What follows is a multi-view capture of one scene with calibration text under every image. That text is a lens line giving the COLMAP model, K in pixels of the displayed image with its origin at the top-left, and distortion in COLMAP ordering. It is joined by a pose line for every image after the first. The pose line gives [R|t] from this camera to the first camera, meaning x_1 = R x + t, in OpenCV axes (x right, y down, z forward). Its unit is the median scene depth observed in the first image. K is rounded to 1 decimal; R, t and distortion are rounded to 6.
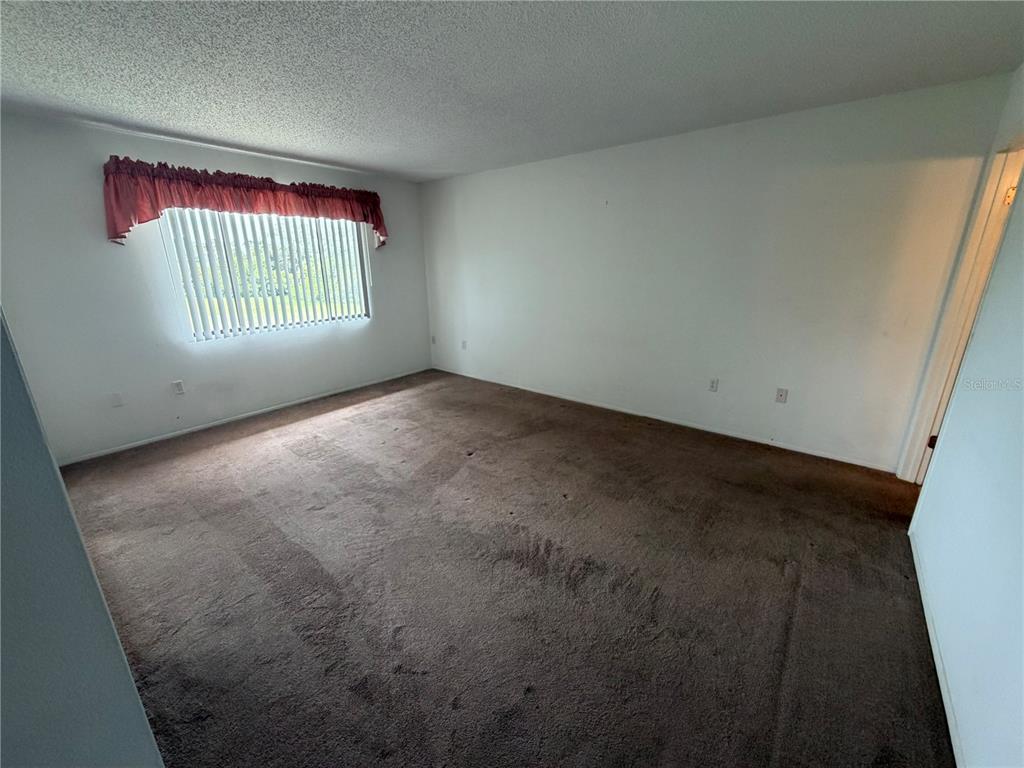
lens RADIAL K [[409.1, 0, 512.0], [0, 409.1, 384.0], [0, 0, 1]] dist [-0.001951, -0.000065]
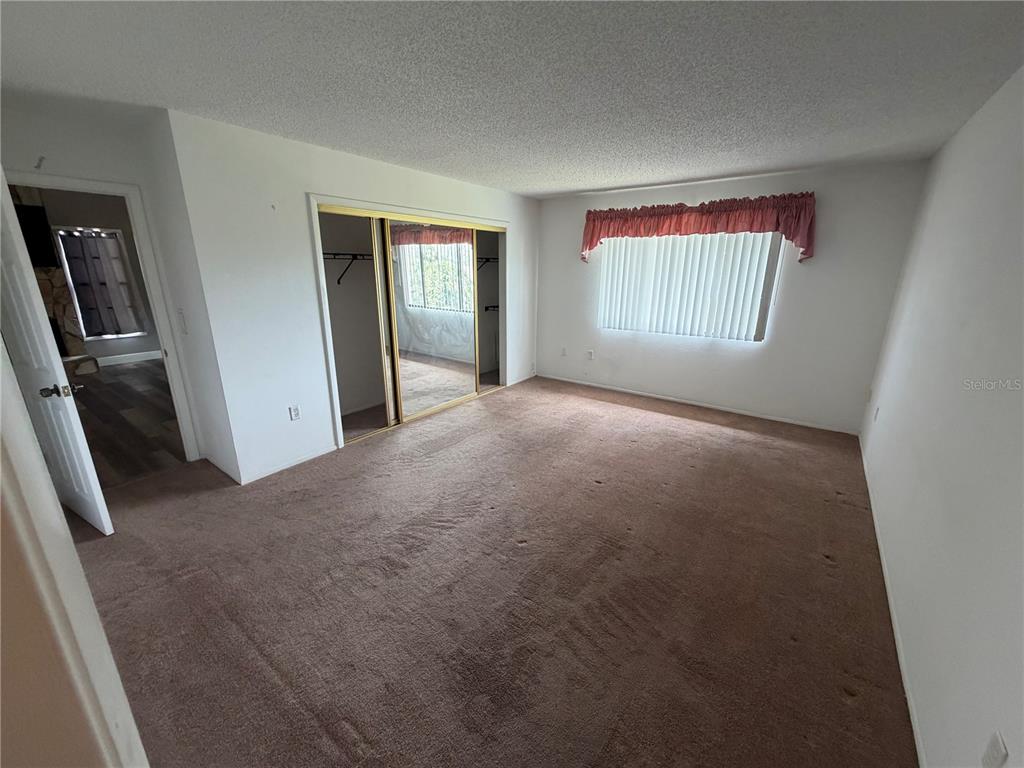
lens RADIAL K [[409.1, 0, 512.0], [0, 409.1, 384.0], [0, 0, 1]] dist [-0.001951, -0.000065]
pose [[0.034950, 0.286850, -0.957338, 0.609672], [-0.294157, 0.918441, 0.264456, -0.191014], [0.955118, 0.272365, 0.116479, 0.522542]]
